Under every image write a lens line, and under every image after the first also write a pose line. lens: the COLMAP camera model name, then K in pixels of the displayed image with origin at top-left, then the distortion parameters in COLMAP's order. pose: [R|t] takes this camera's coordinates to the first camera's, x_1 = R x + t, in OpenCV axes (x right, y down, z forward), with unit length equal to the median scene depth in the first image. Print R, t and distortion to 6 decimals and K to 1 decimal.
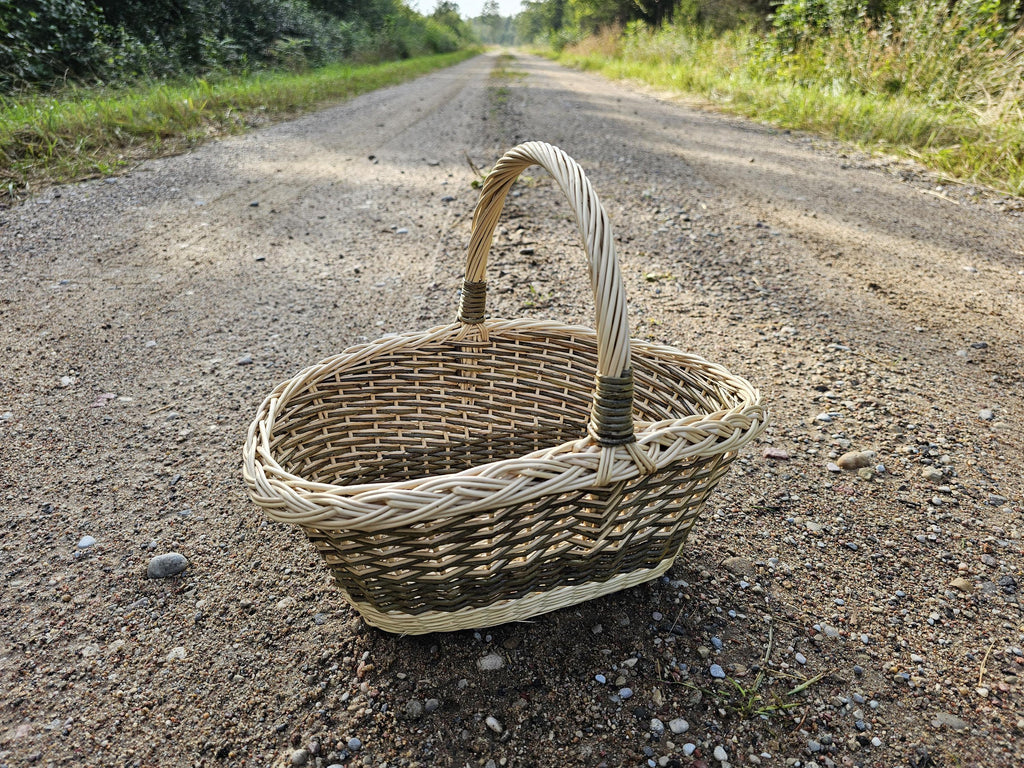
lens RADIAL K [[760.2, 0, 490.6], [0, 760.2, 402.1], [0, 0, 1]] dist [0.000512, -0.043595]
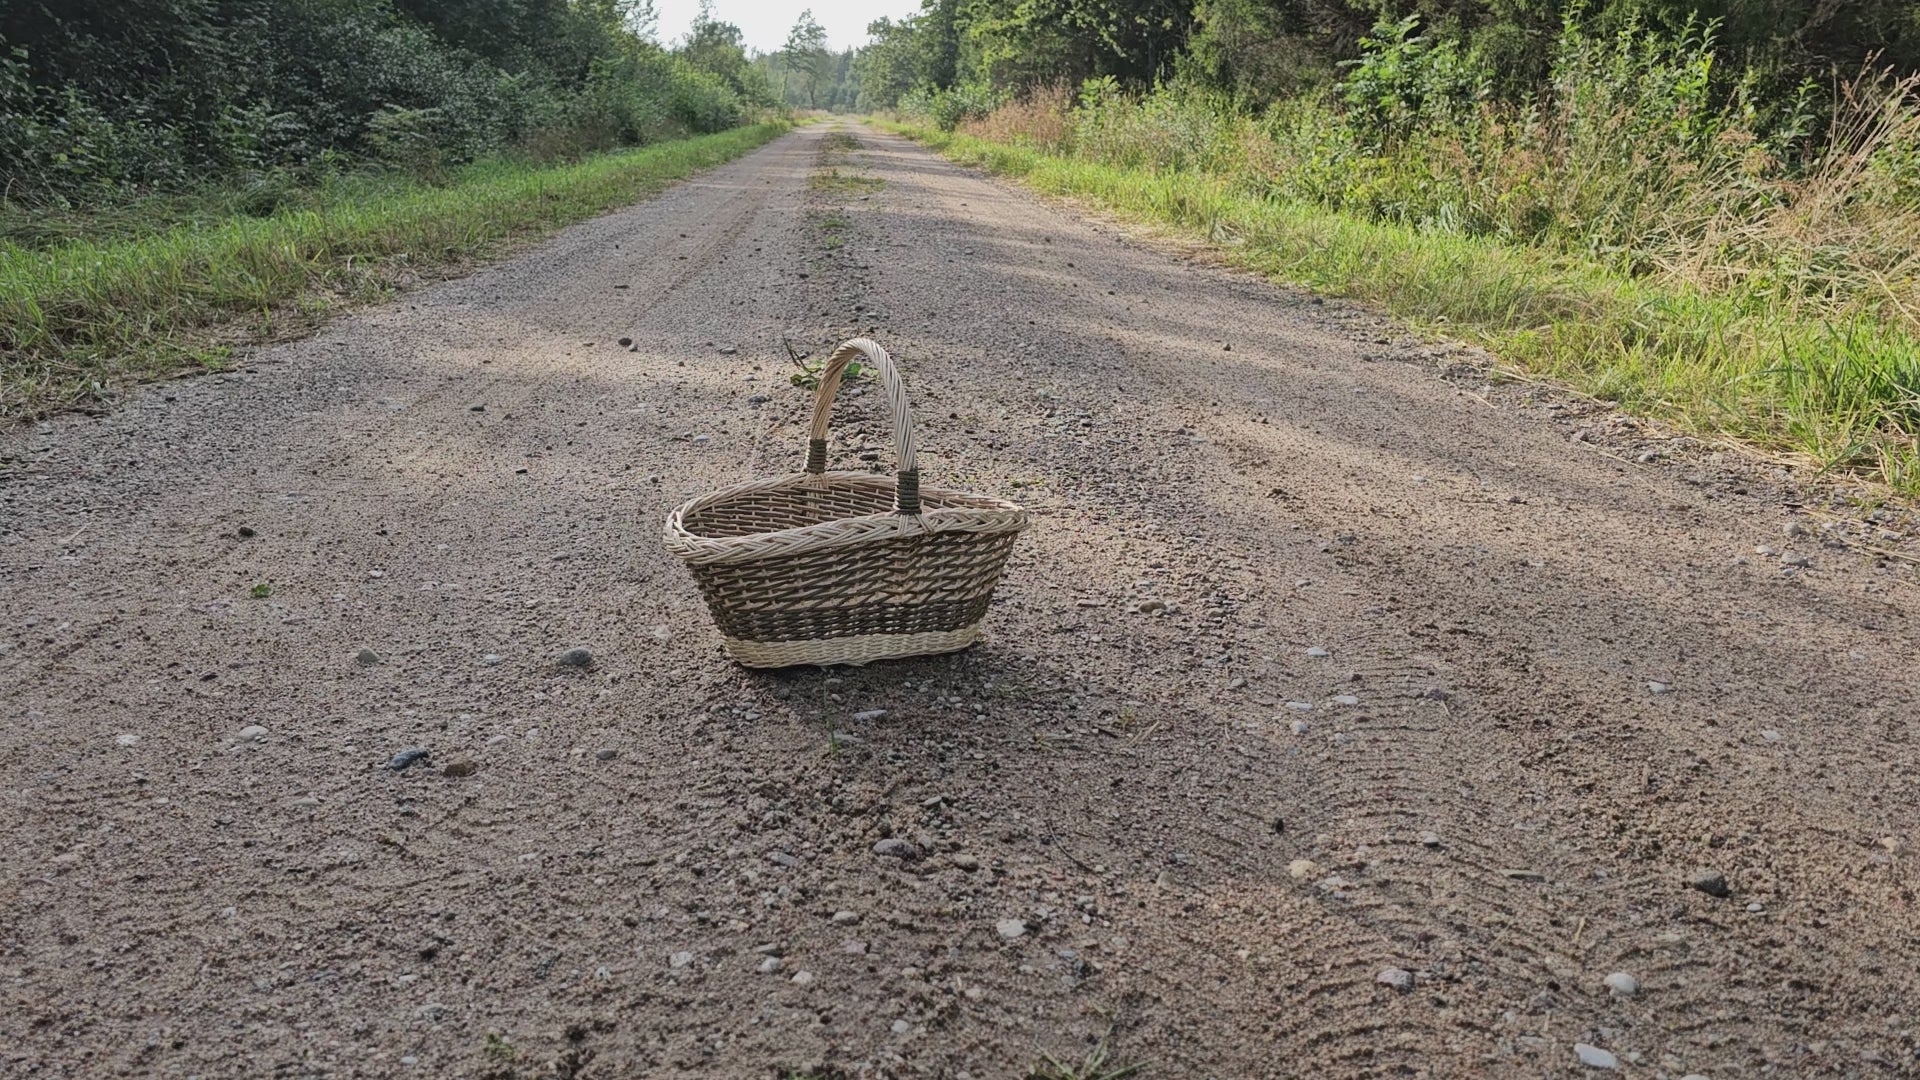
lens RADIAL K [[1746.6, 0, 951.2], [0, 1746.6, 549.4], [0, 0, 1]] dist [-0.115249, 0.014262]
pose [[0.996662, -0.006707, 0.081363, -0.004783], [0.022018, 0.981773, -0.188776, 0.075793], [-0.078614, 0.189937, 0.978644, -0.241693]]
